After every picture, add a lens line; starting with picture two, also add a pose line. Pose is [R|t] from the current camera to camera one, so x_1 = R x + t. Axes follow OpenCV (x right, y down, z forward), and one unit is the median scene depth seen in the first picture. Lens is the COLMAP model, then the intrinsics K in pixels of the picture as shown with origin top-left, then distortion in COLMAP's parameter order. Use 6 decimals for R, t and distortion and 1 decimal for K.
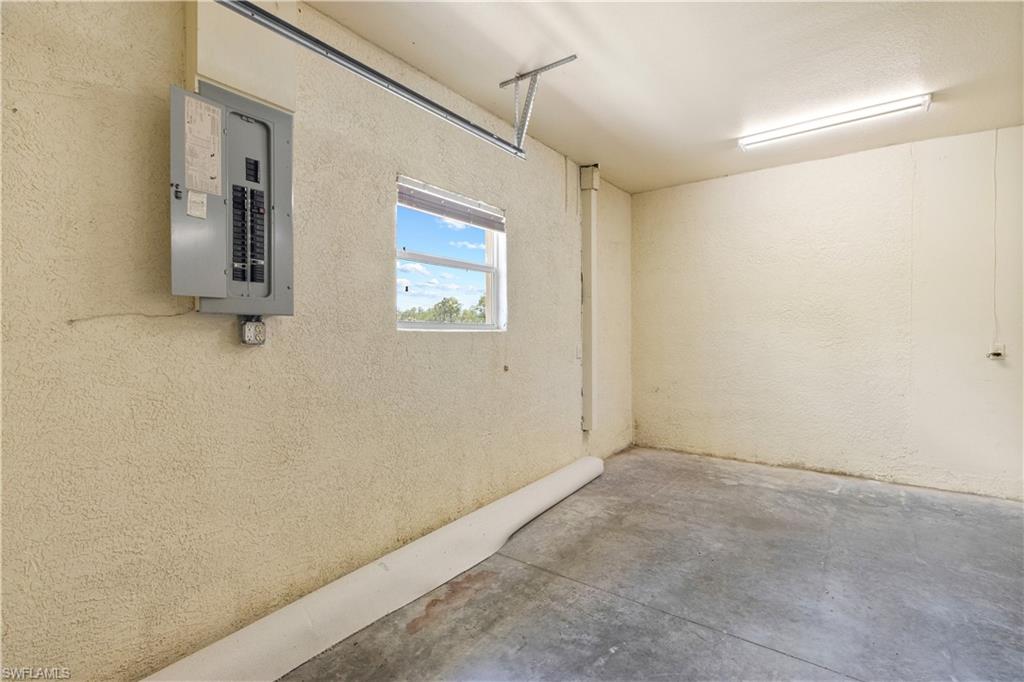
lens RADIAL K [[478.3, 0, 517.5], [0, 478.3, 331.5], [0, 0, 1]] dist [0.003475, 0.000456]
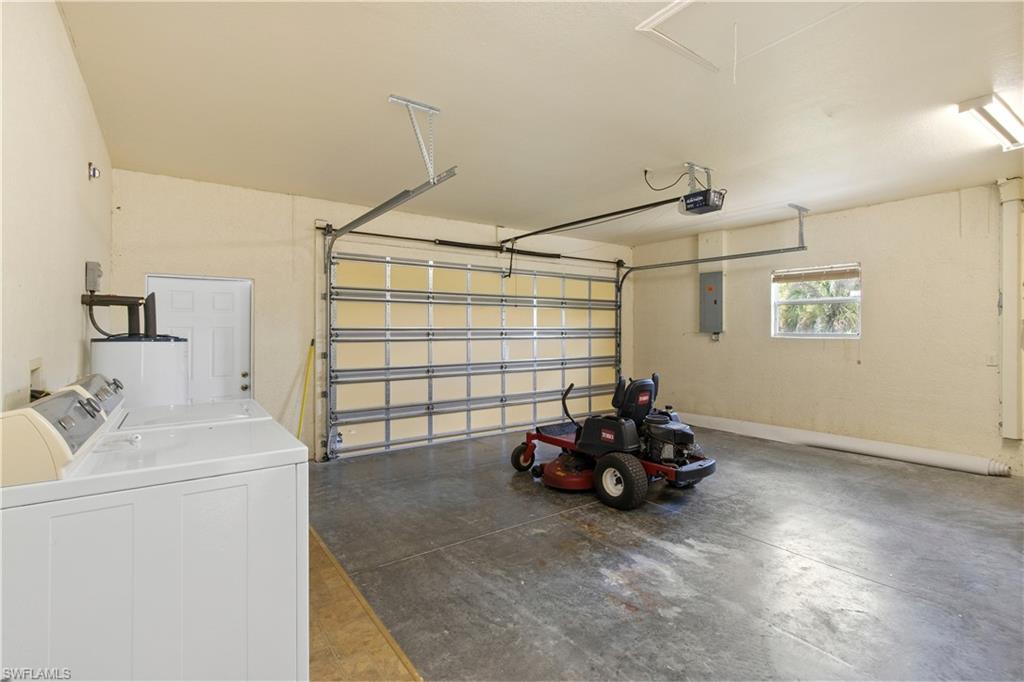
lens RADIAL K [[478.3, 0, 517.5], [0, 478.3, 331.5], [0, 0, 1]] dist [0.003475, 0.000456]
pose [[-0.298944, 0.005544, -0.954255, 1.901676], [0.003172, 0.999983, 0.004816, -0.037783], [0.954265, -0.001587, -0.298957, 0.409762]]
